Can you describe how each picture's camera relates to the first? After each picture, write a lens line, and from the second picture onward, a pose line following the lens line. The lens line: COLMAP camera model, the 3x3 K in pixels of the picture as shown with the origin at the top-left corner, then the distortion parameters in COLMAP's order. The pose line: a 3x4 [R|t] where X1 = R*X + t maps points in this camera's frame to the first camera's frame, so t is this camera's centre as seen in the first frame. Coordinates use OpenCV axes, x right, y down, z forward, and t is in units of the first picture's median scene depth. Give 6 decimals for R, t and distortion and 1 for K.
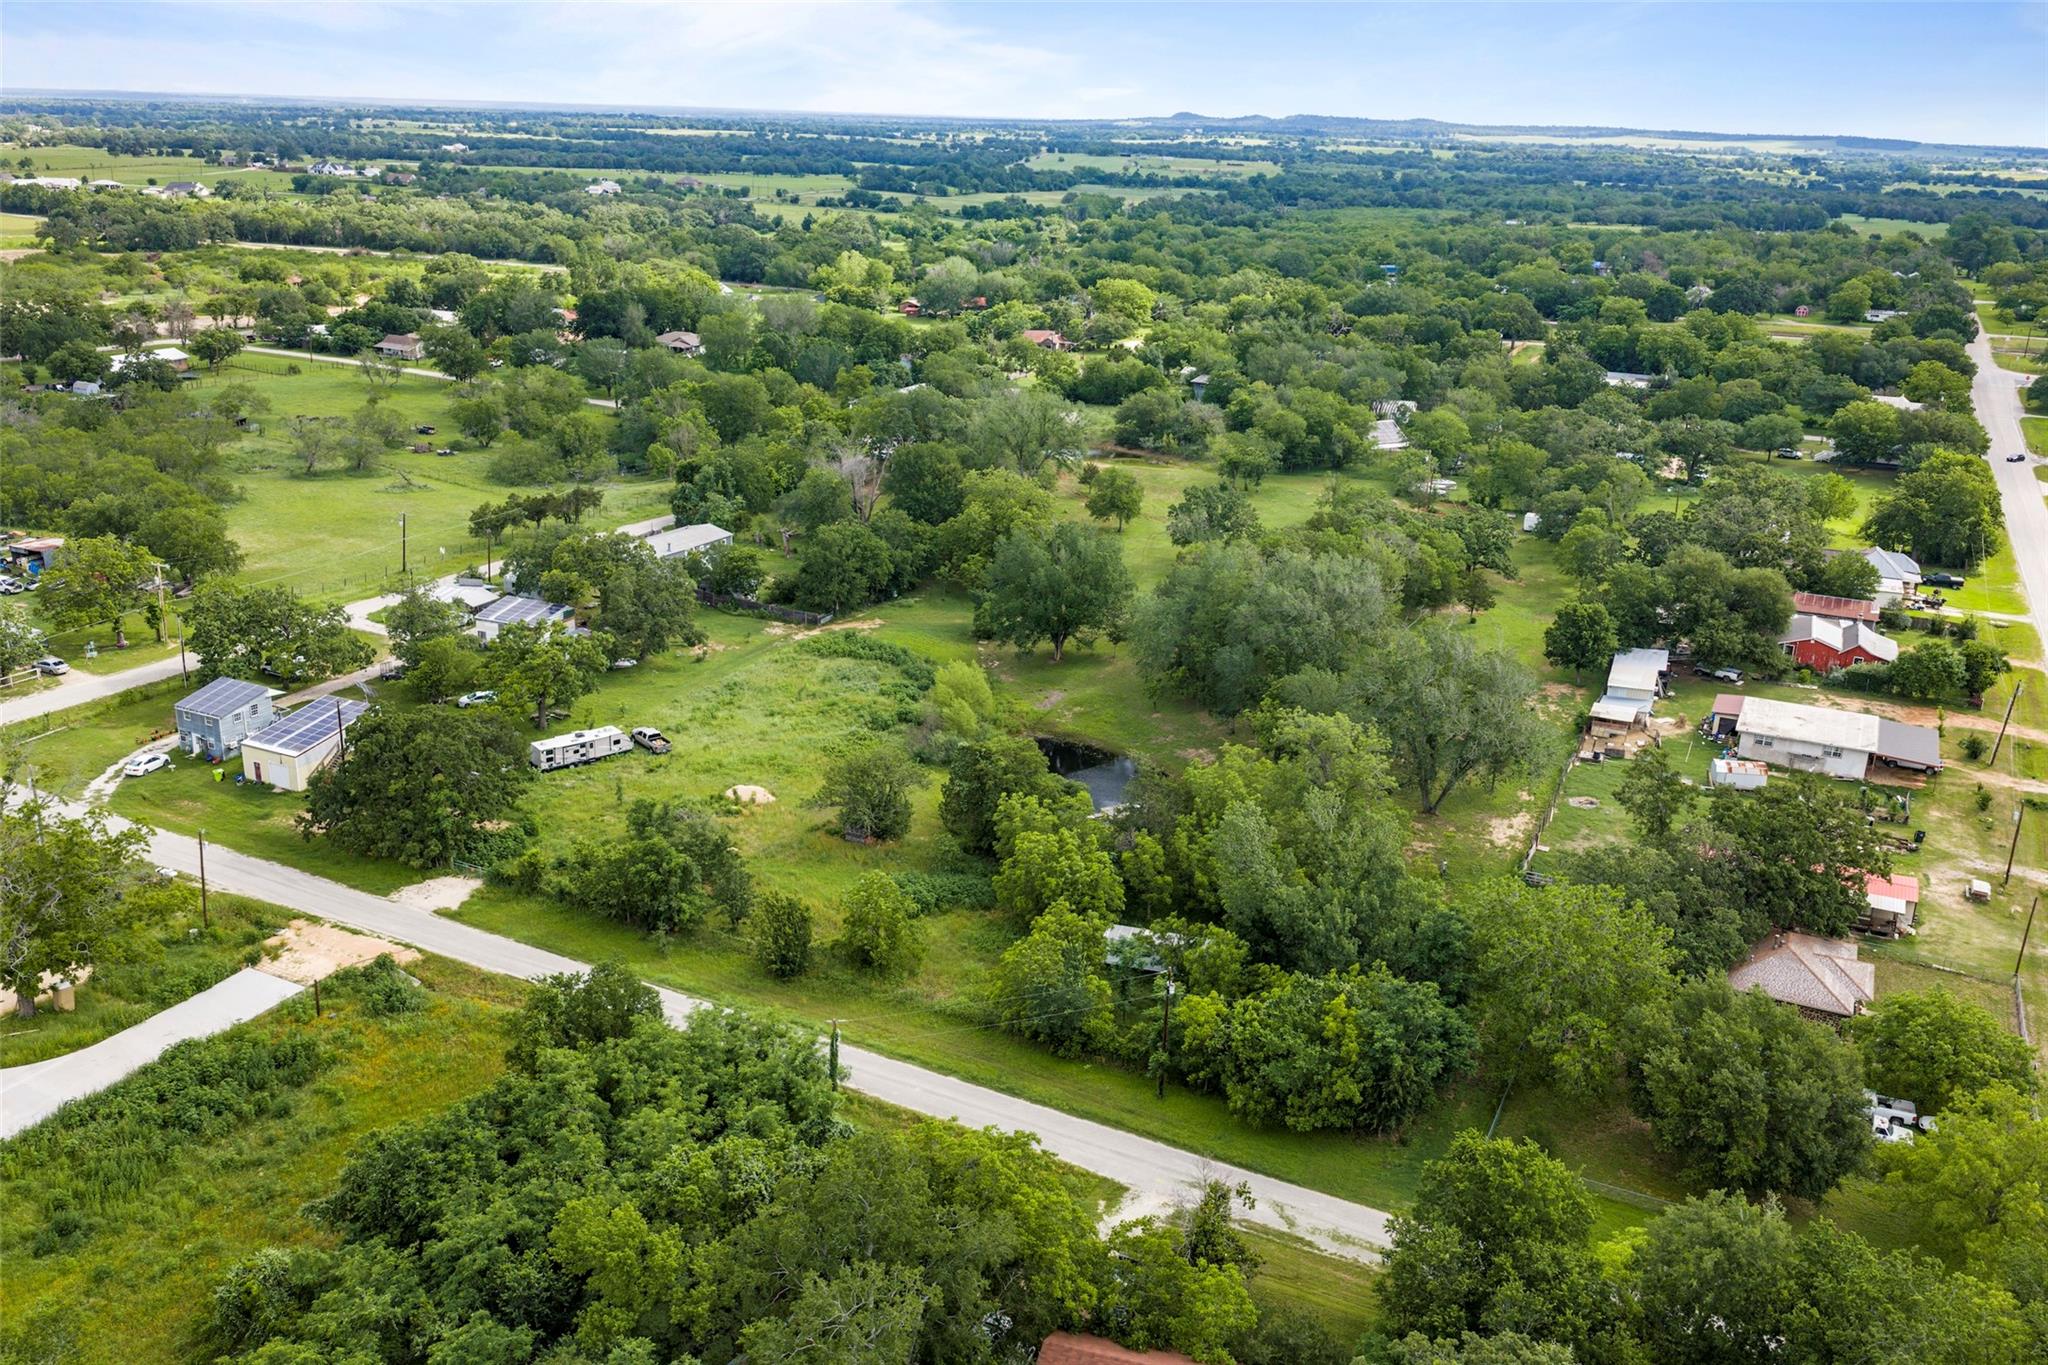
lens RADIAL K [[1694.6, 0, 1030.3], [0, 1694.6, 678.1], [0, 0, 1]] dist [0.012619, -0.021399]
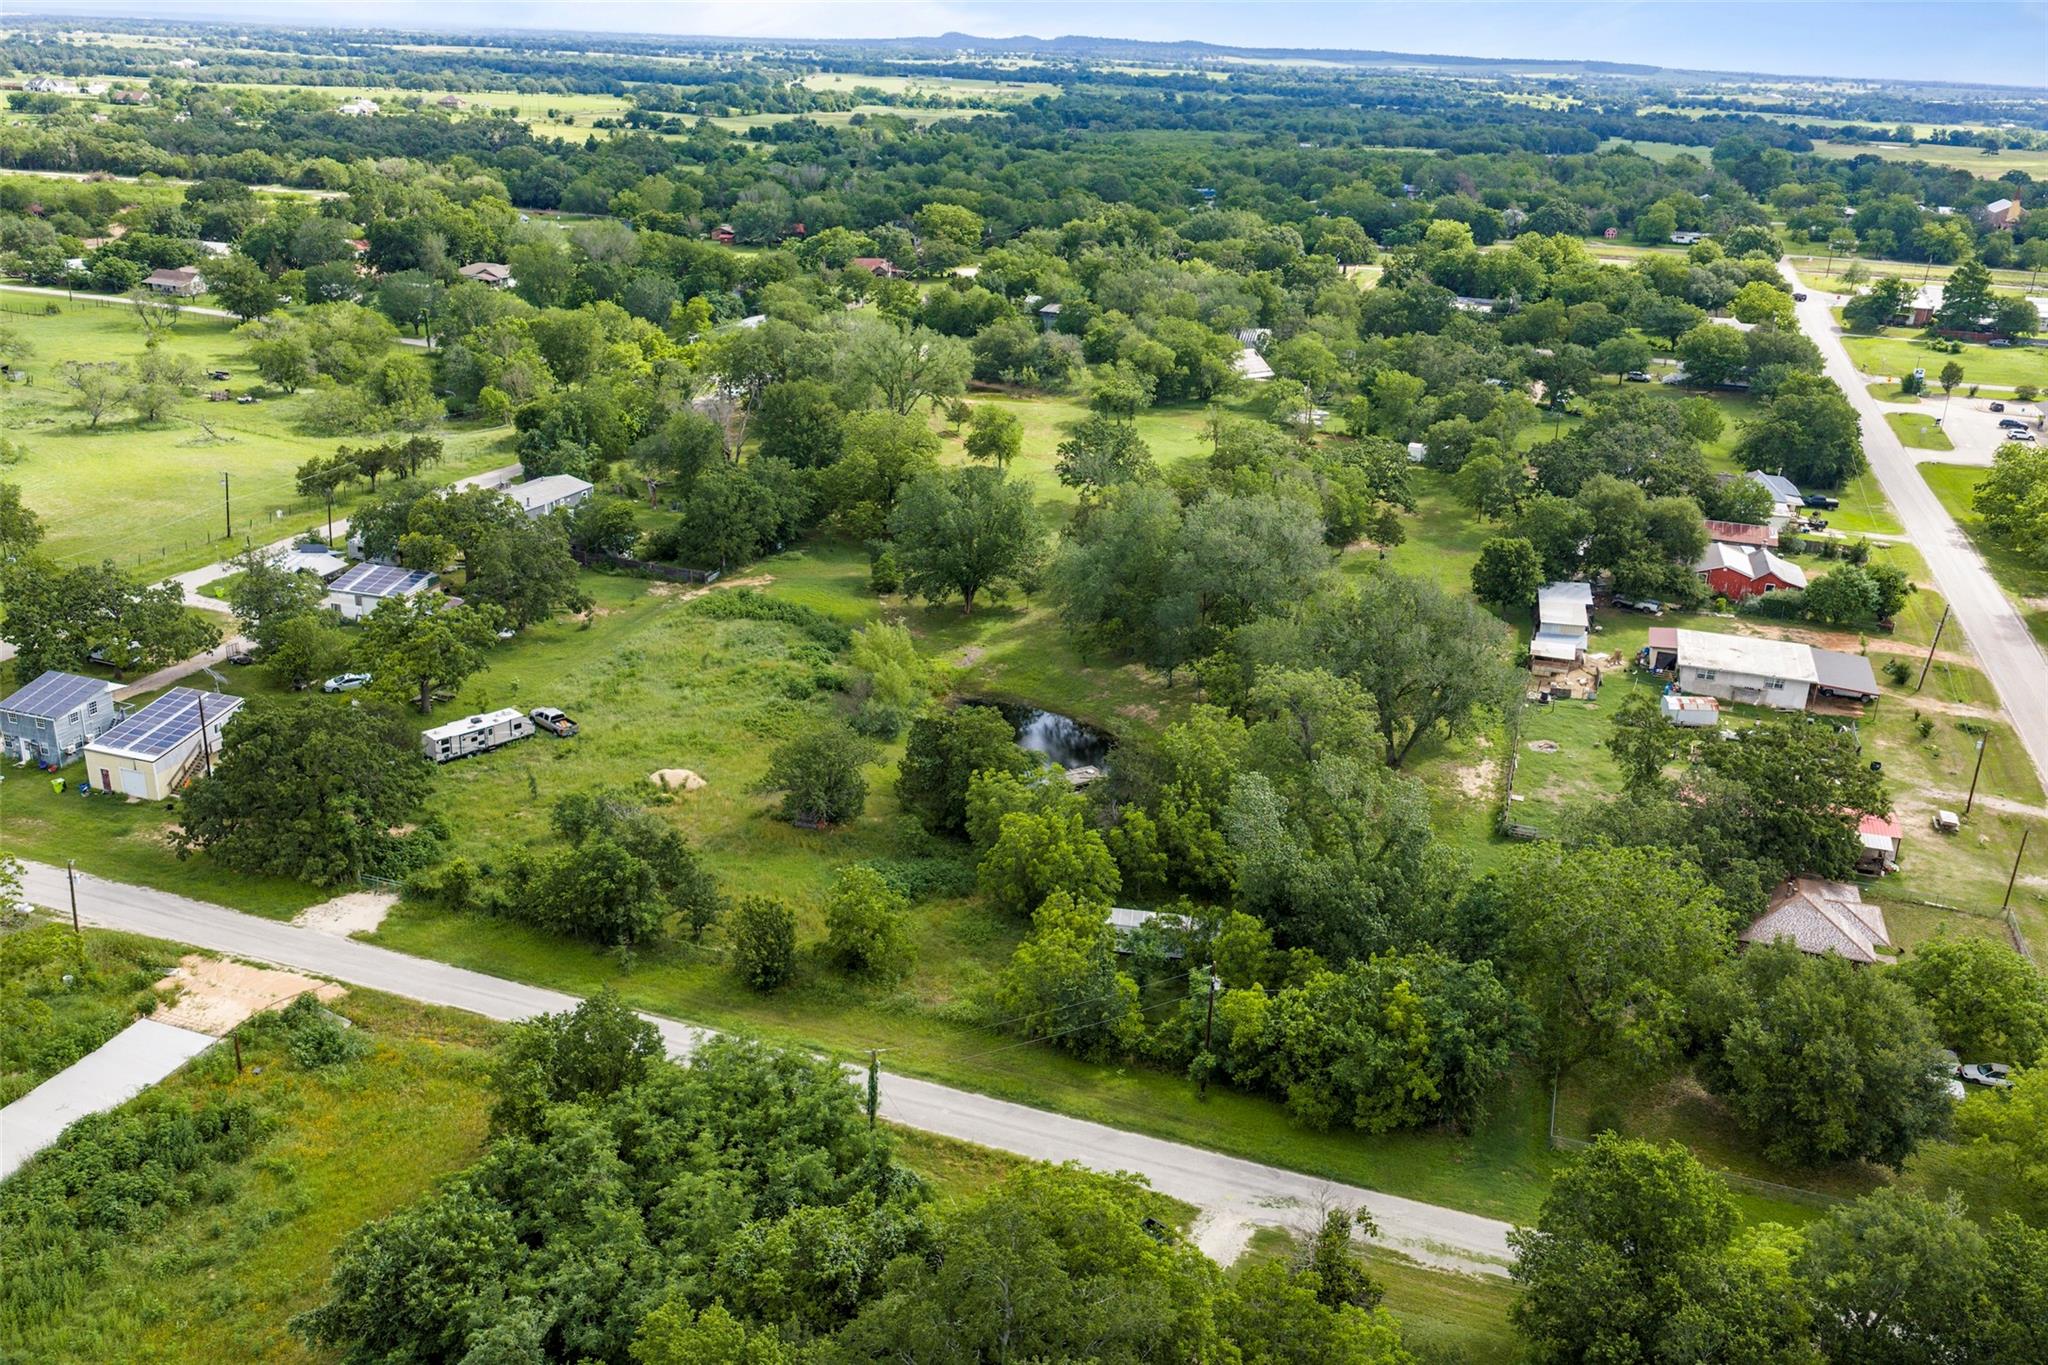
lens RADIAL K [[1694.6, 0, 1029.6], [0, 1694.6, 684.7], [0, 0, 1]] dist [0.012619, -0.021399]
pose [[0.991494, -0.039017, 0.124166, -0.058848], [0.033350, 0.998319, 0.047401, -0.012412], [-0.125807, -0.042857, 0.991129, 0.049904]]
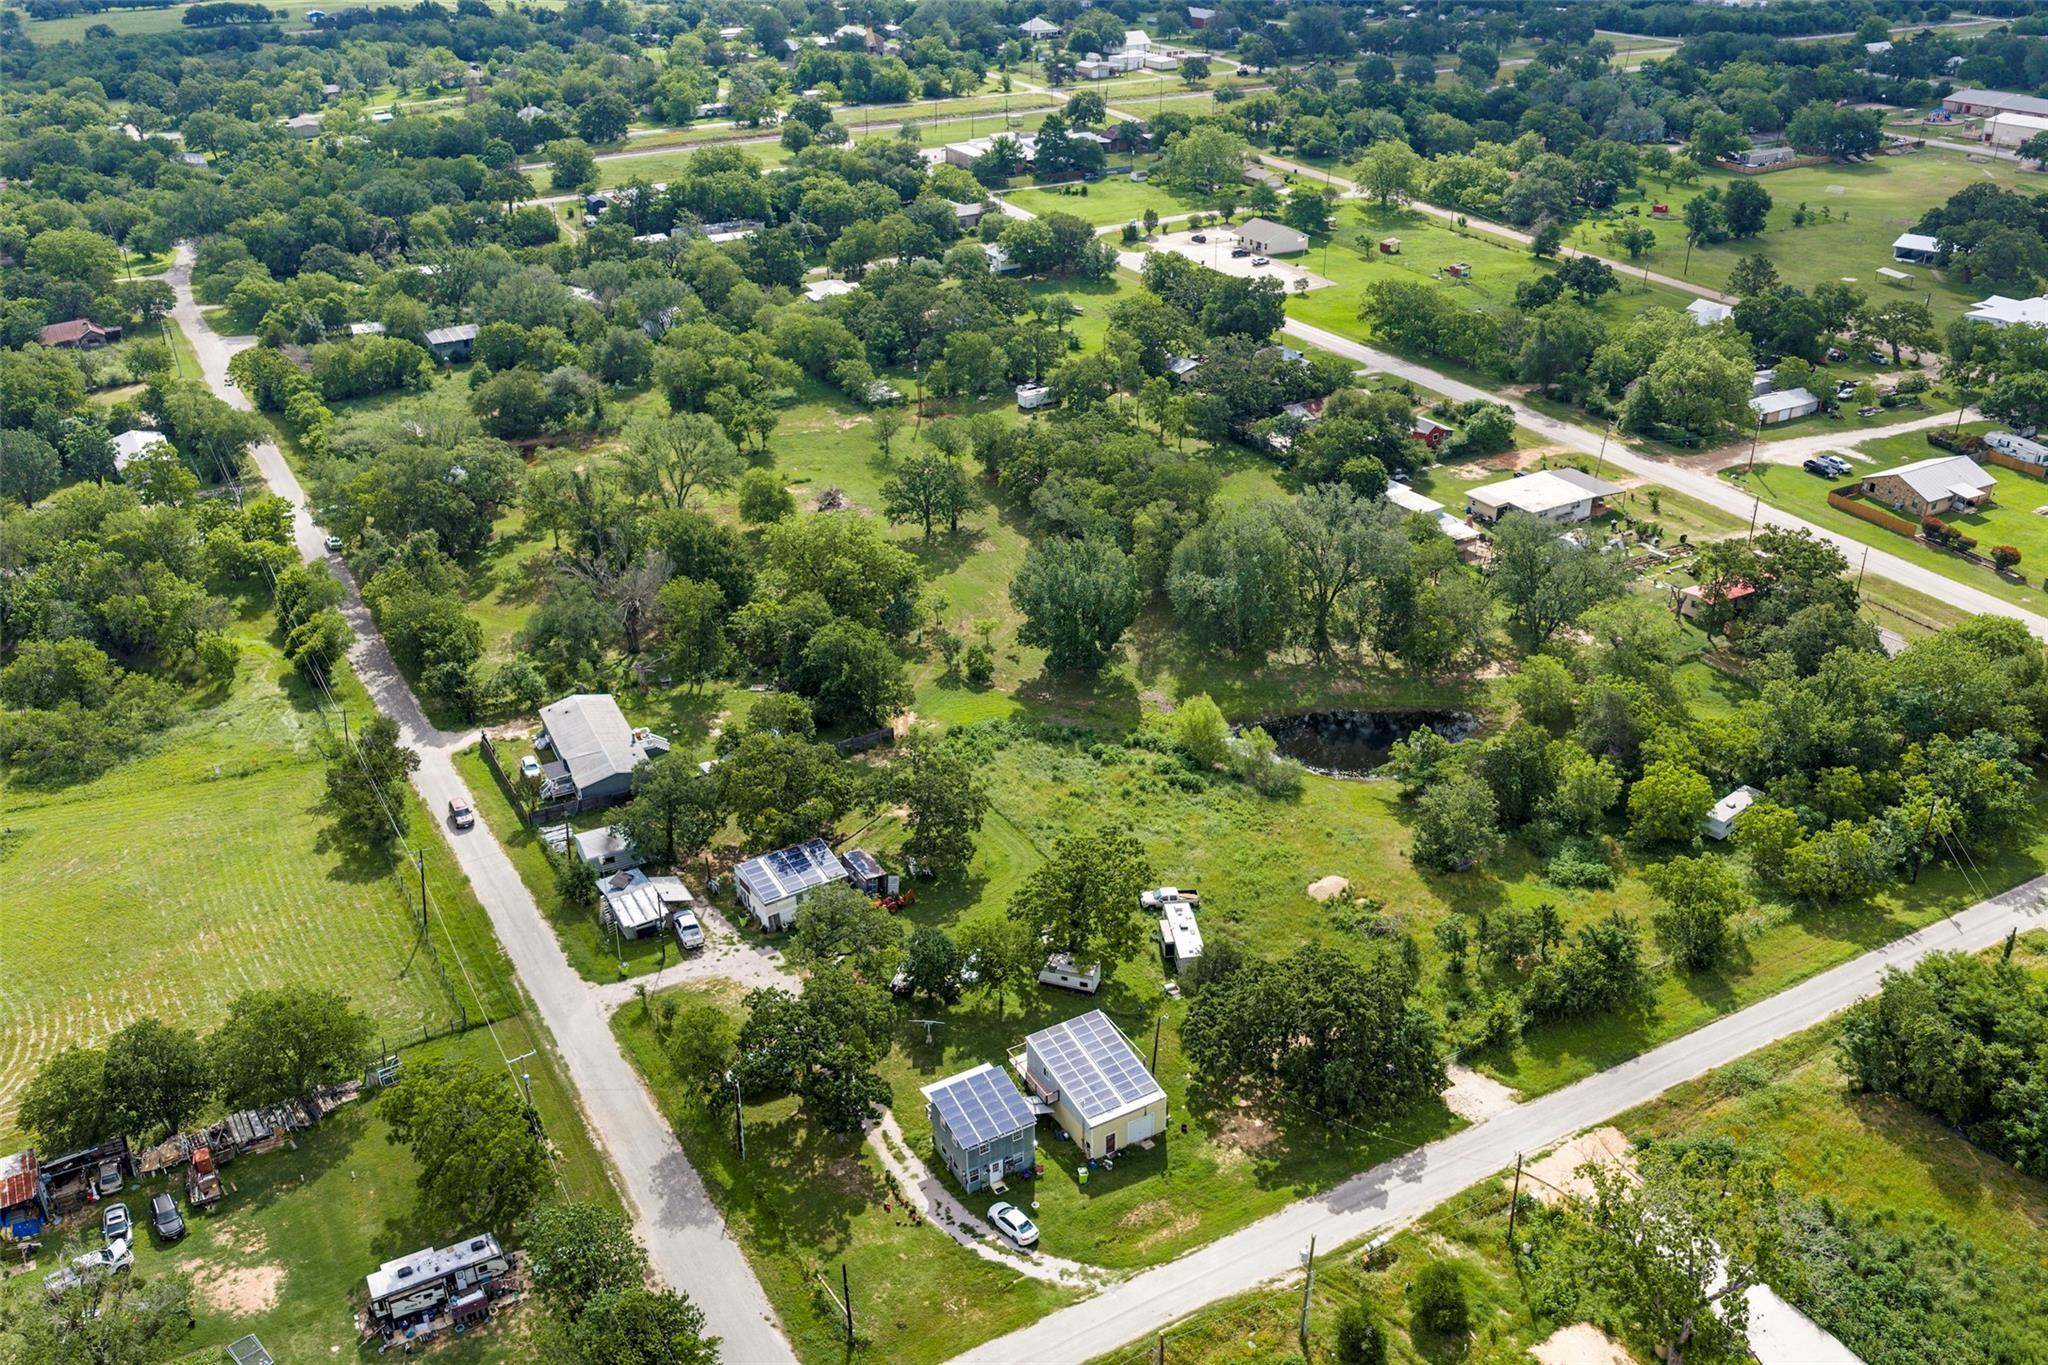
lens RADIAL K [[1694.6, 0, 1020.6], [0, 1694.6, 691.3], [0, 0, 1]] dist [0.012619, -0.021399]
pose [[0.573358, -0.408348, 0.710290, -0.639047], [0.290347, 0.911949, 0.289909, -0.263619], [-0.766133, 0.040009, 0.641436, 0.310347]]
